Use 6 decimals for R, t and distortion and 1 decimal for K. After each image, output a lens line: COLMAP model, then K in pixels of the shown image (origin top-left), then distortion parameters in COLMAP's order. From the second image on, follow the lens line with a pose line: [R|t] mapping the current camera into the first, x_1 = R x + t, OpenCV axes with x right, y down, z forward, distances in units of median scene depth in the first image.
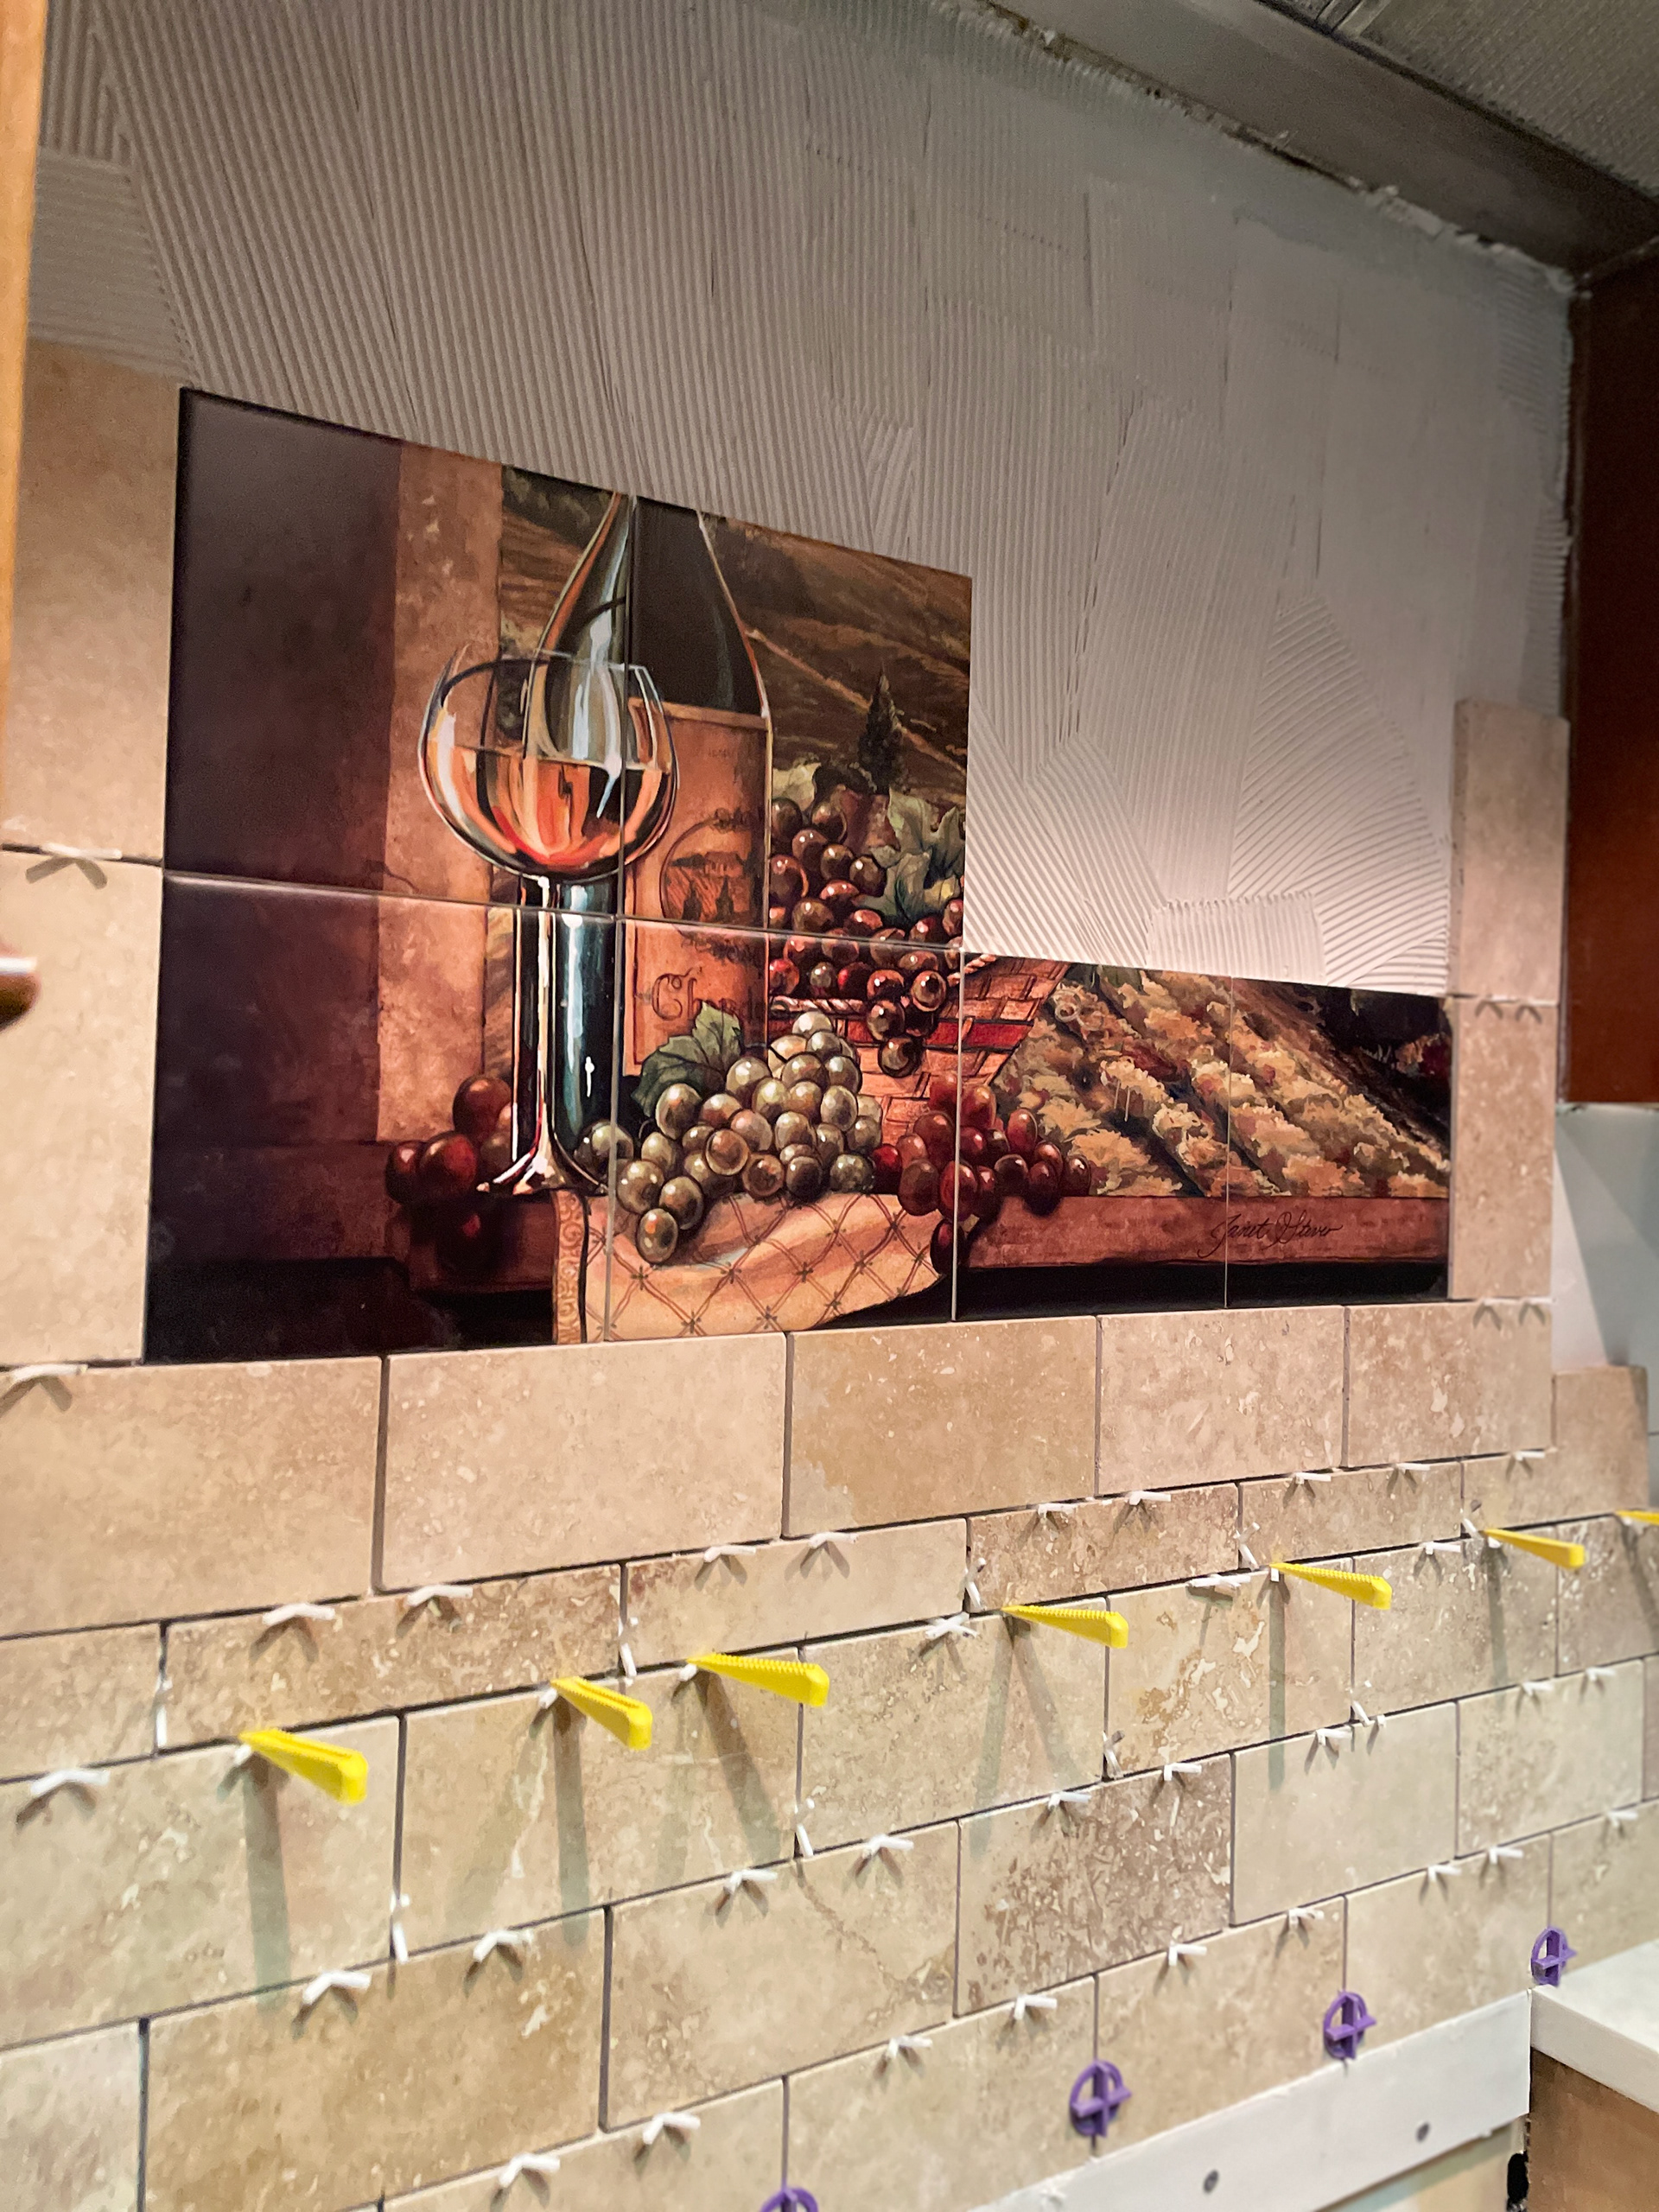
lens RADIAL K [[1666.6, 0, 860.5], [0, 1666.6, 1075.8], [0, 0, 1]] dist [0.081445, -0.107057]
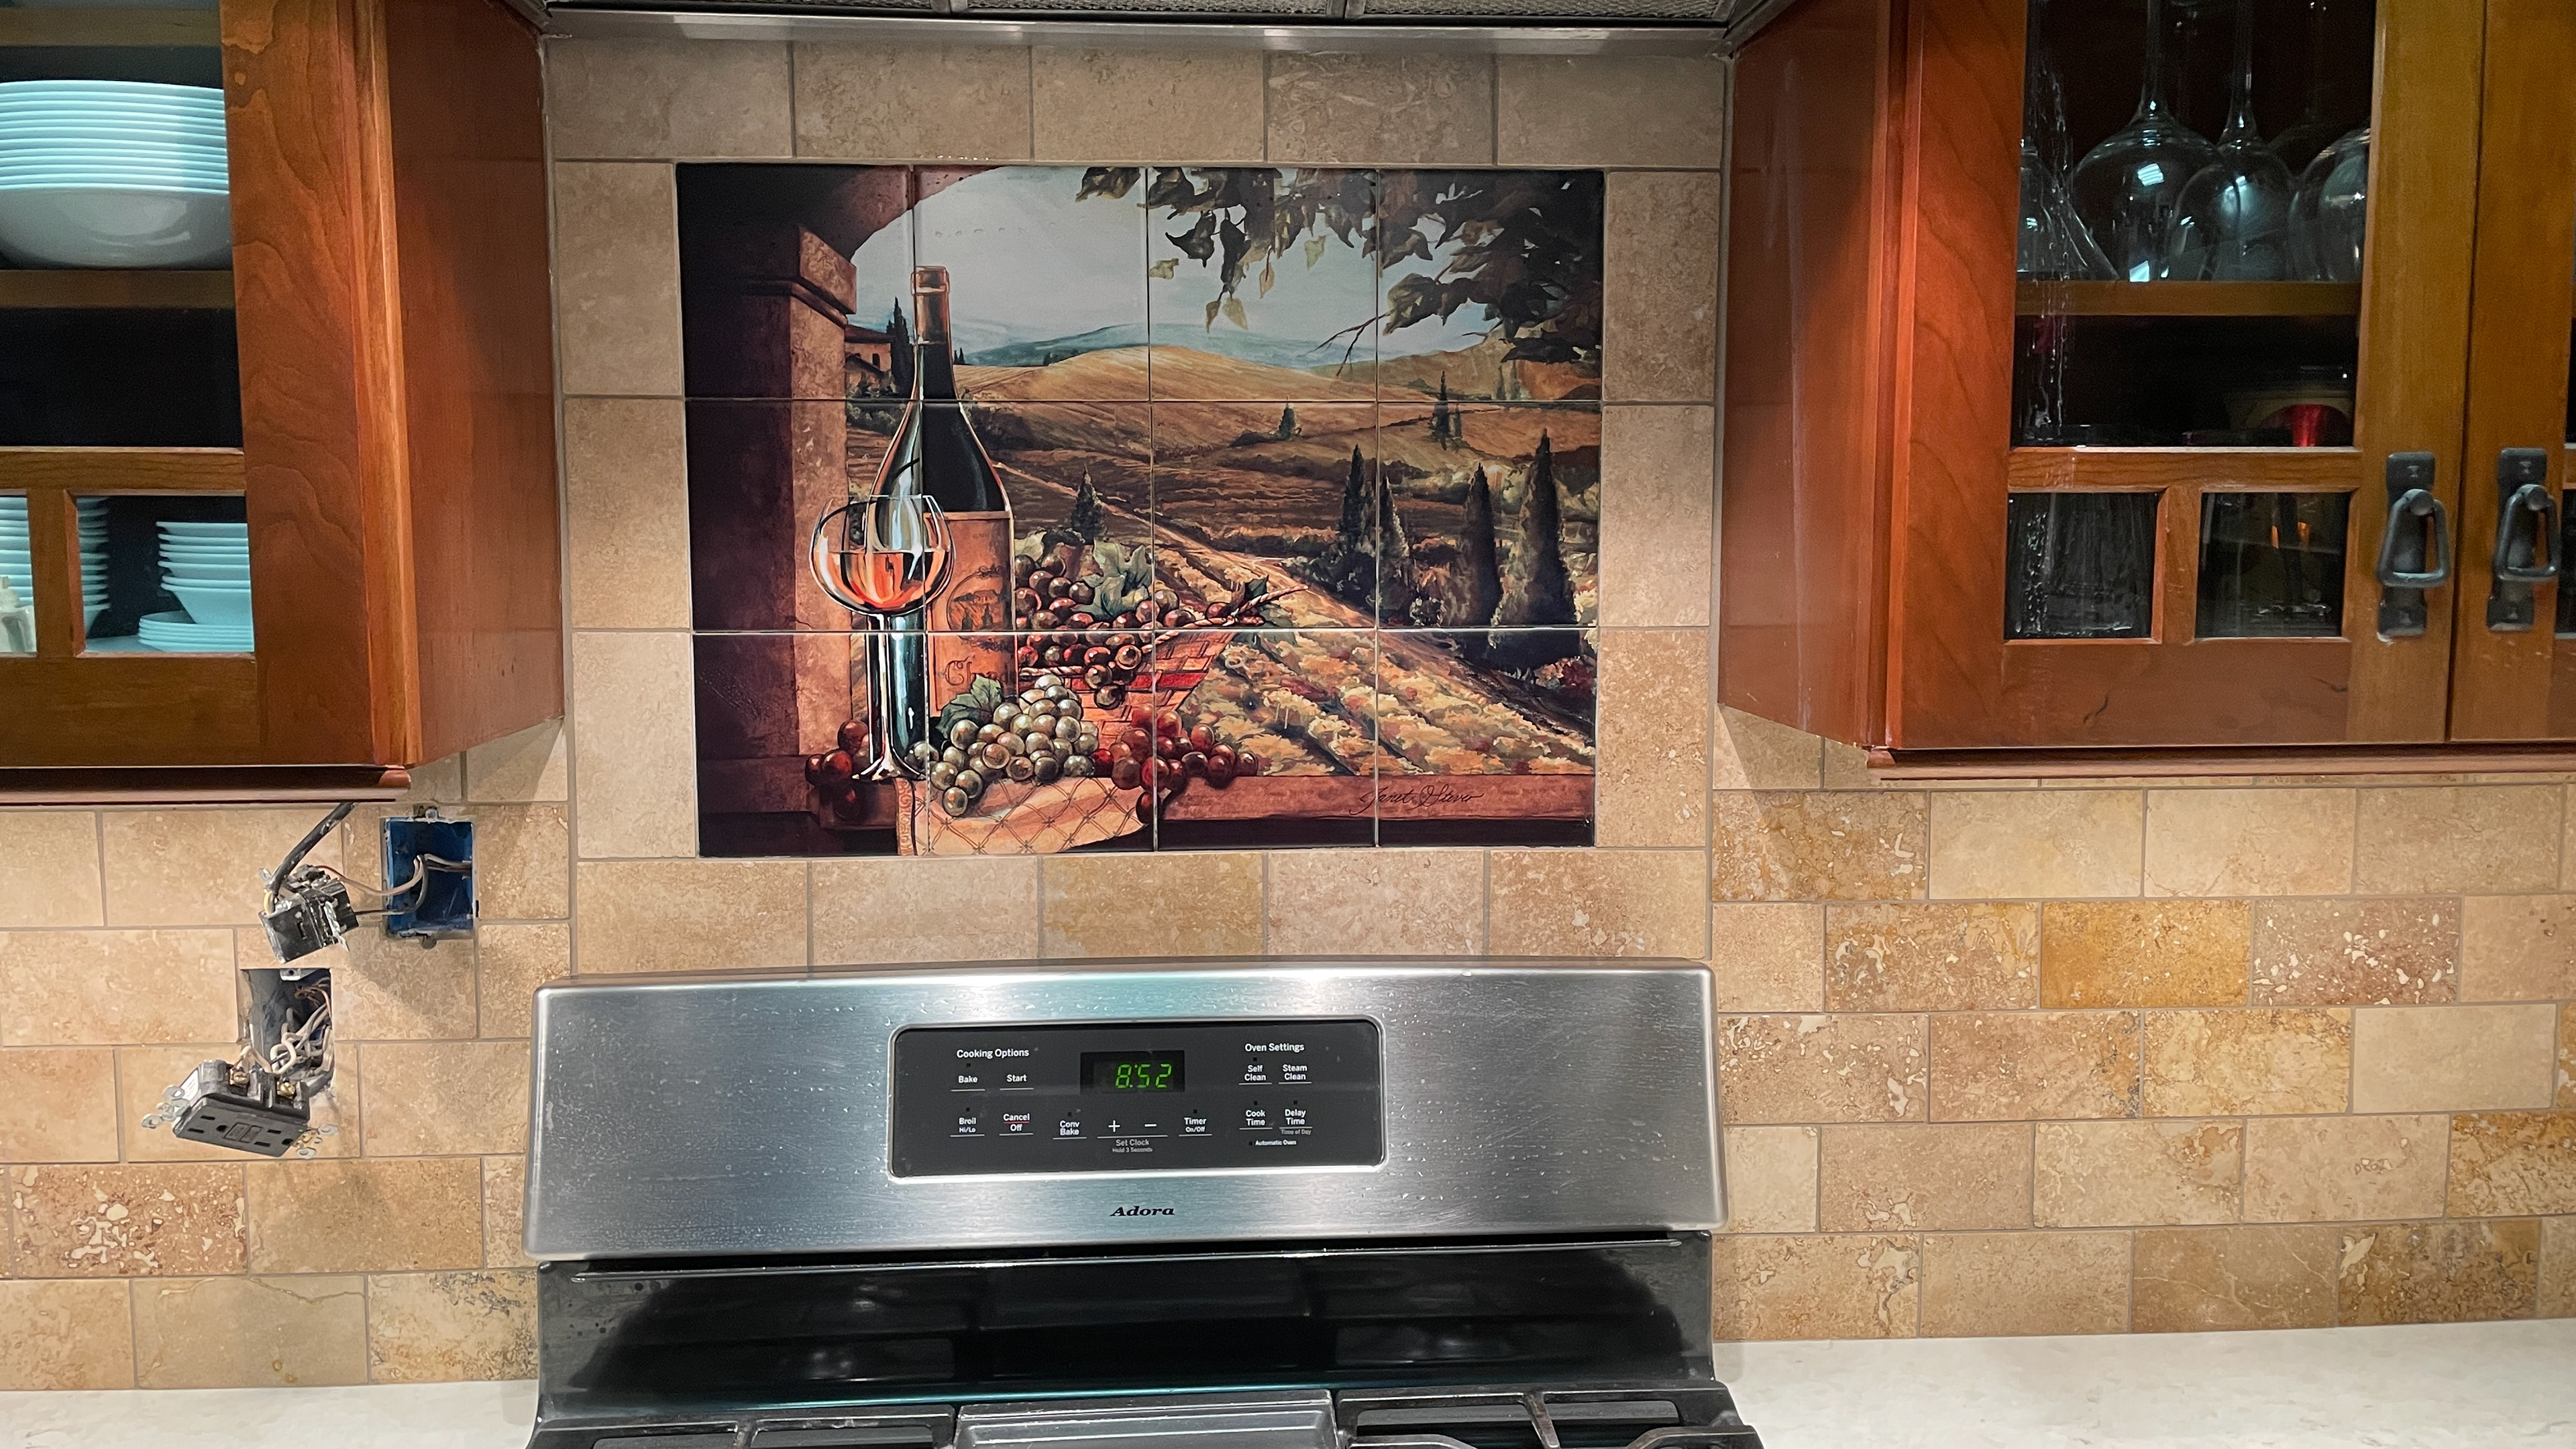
lens RADIAL K [[1957.8, 0, 1287.1], [0, 1957.8, 705.8], [0, 0, 1]] dist [0.104984, -0.149672]
pose [[0.877160, 0.018012, -0.479860, 1.163187], [0.039487, 0.993206, 0.109462, -0.218643], [0.478571, -0.114964, 0.870490, -0.664486]]
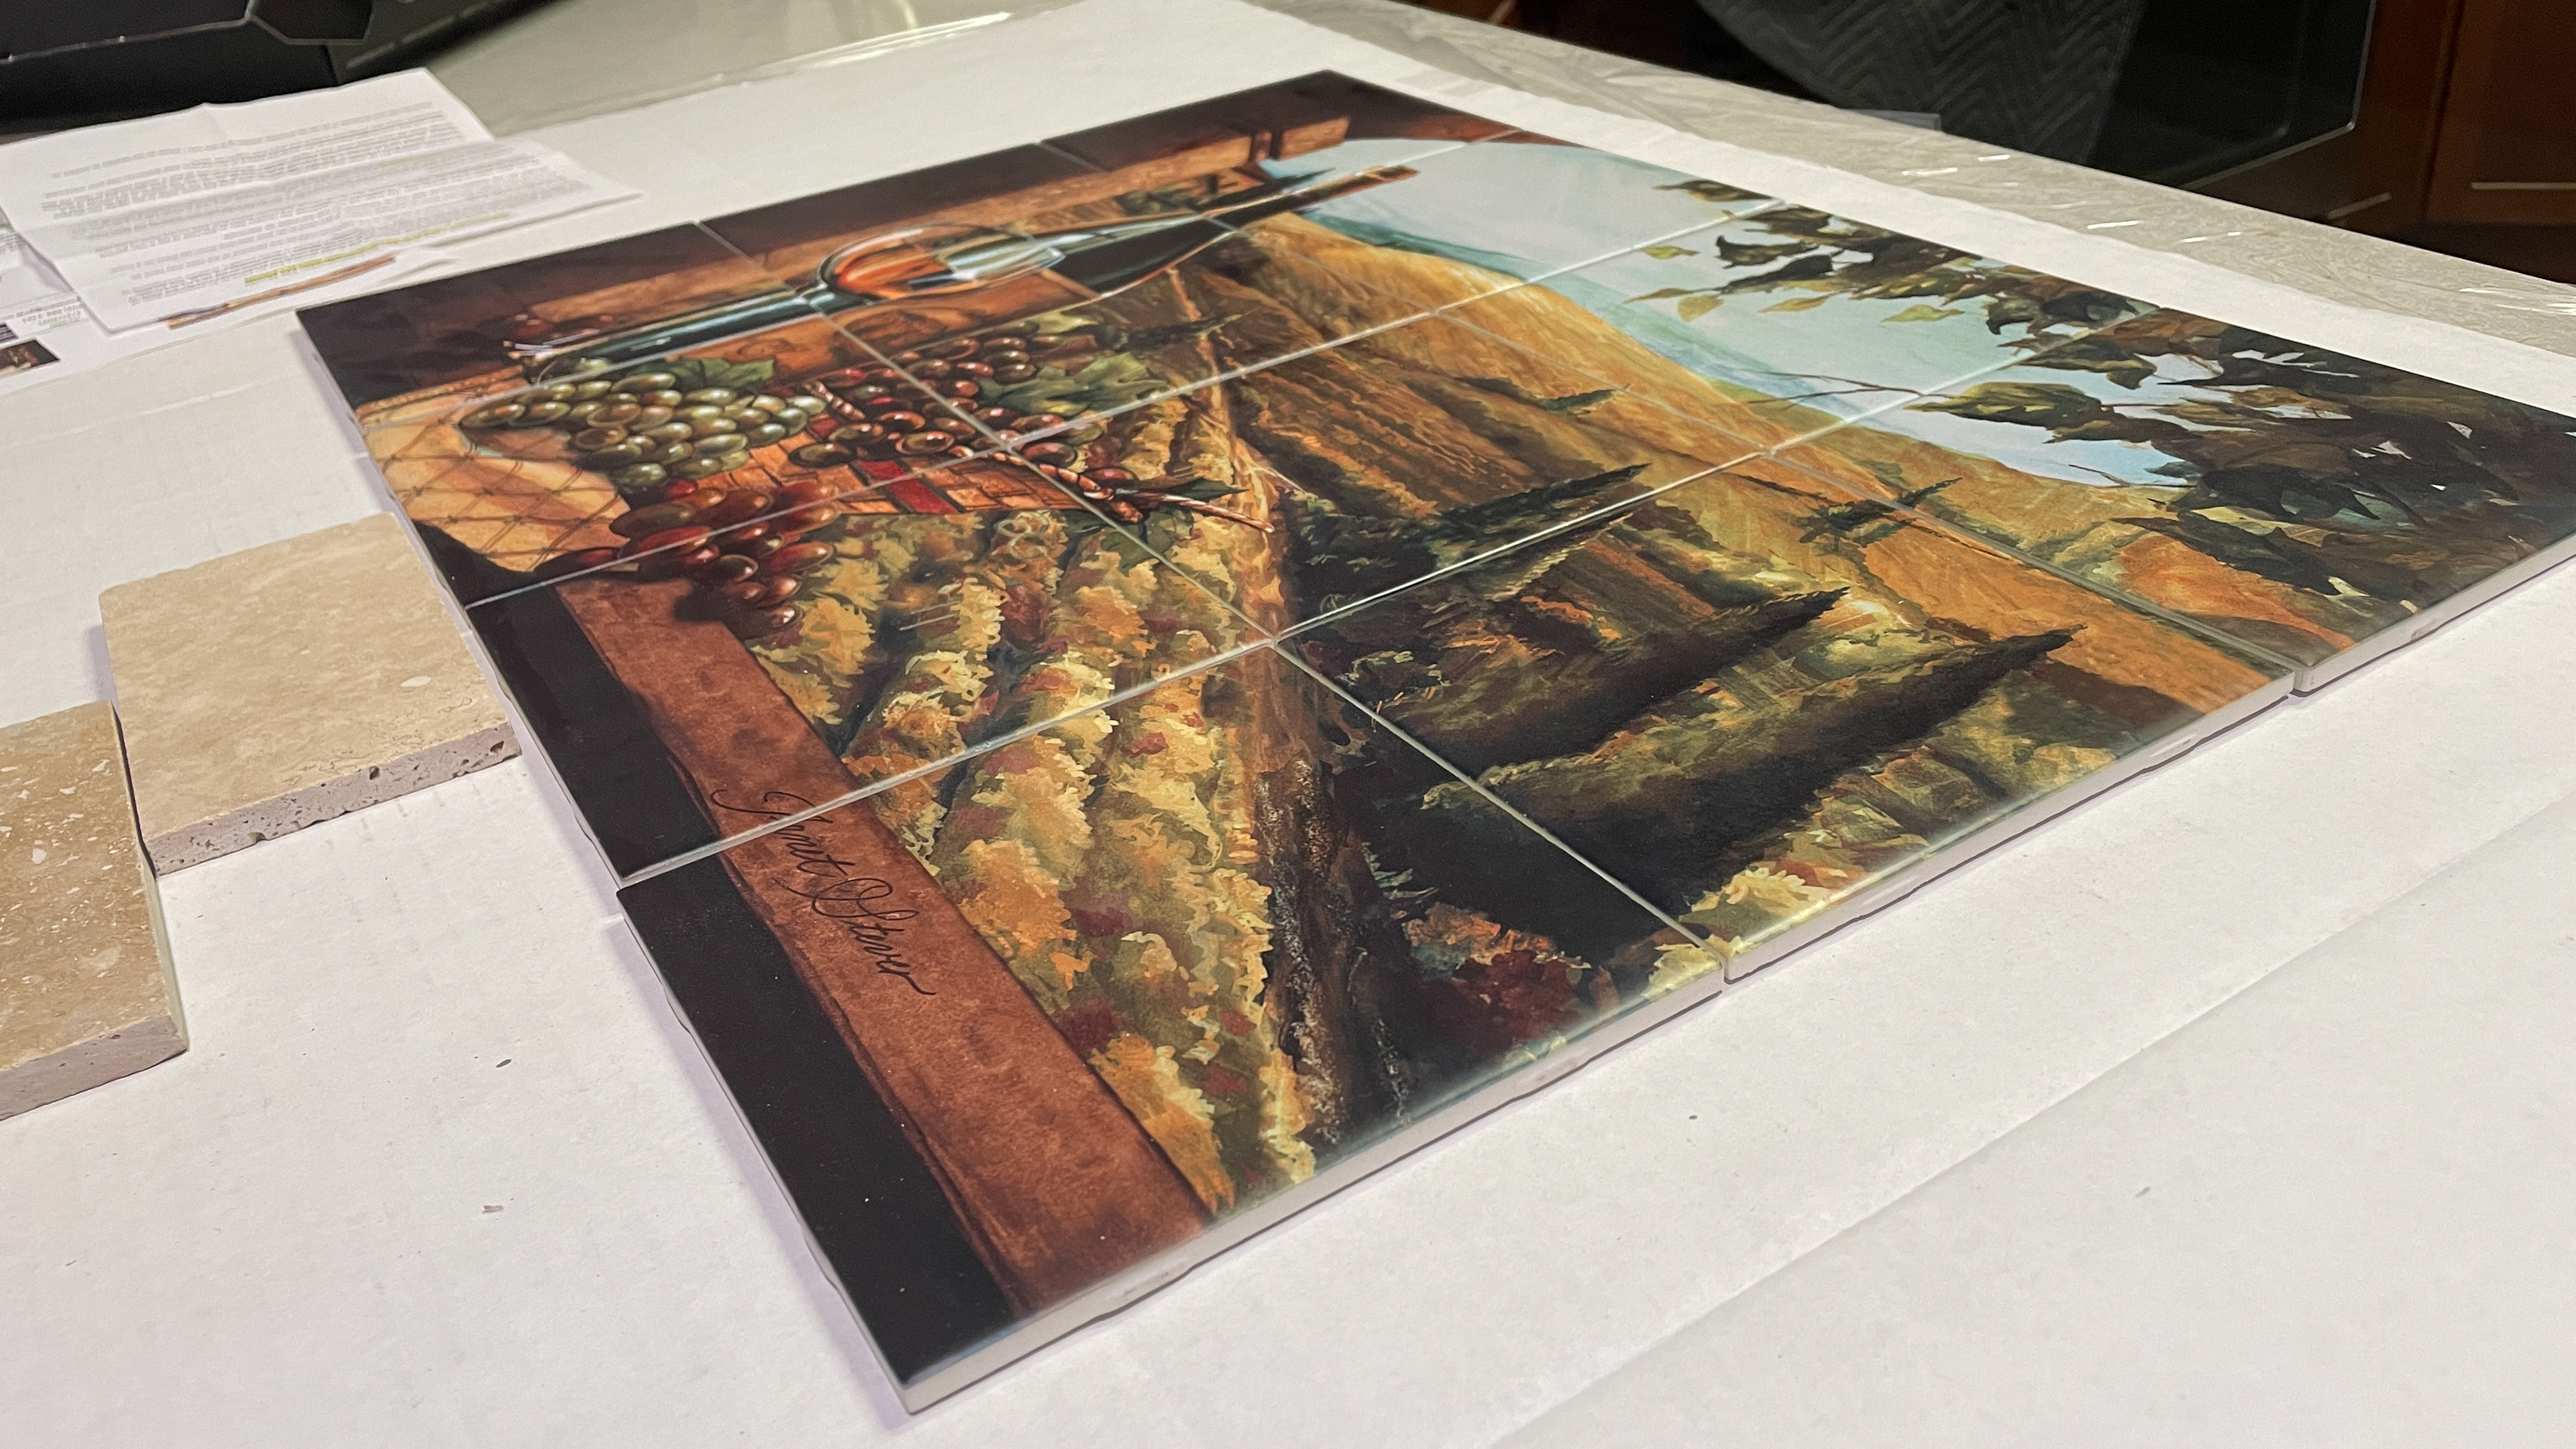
lens RADIAL K [[1957.8, 0, 1287.1], [0, 1957.8, 705.8], [0, 0, 1]] dist [0.104984, -0.149672]
pose [[0.410434, -0.135969, -0.901697, 0.887928], [-0.829665, 0.354664, -0.431127, 0.234333], [0.378419, 0.925055, 0.032757, 1.174308]]
